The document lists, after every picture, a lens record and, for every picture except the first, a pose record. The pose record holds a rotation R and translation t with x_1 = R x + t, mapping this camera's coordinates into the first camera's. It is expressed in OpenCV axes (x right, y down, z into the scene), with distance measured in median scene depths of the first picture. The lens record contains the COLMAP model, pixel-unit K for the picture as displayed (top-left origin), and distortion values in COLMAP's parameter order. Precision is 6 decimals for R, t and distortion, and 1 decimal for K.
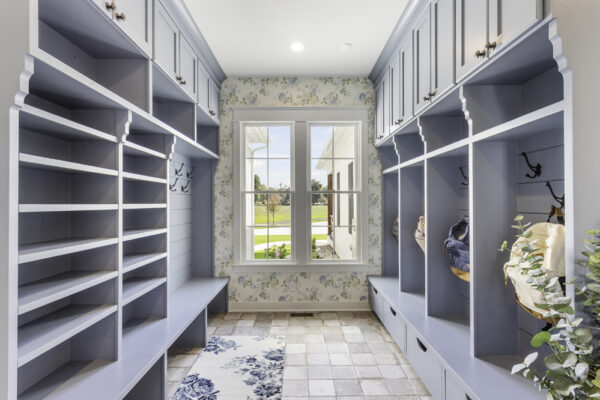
lens RADIAL K [[290.2, 0, 300.8], [0, 290.2, 200.4], [0, 0, 1]] dist [0.003252, 0.003399]
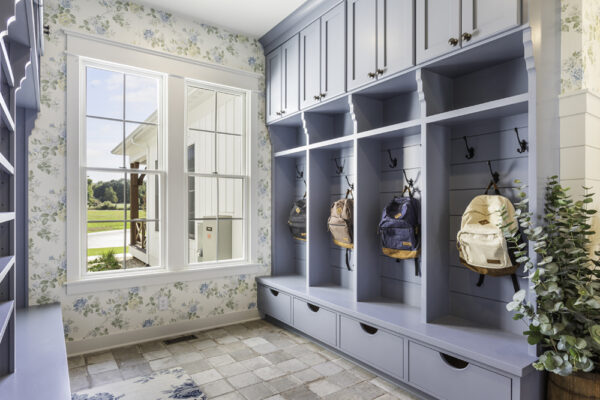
lens RADIAL K [[361.0, 0, 297.7], [0, 361.0, 204.4], [0, 0, 1]] dist [-0.001063, -0.000693]
pose [[0.826629, 0.008372, 0.562685, -0.281712], [-0.009287, 0.999956, -0.001234, 0.054438], [-0.562671, -0.004206, 0.826670, 0.086493]]
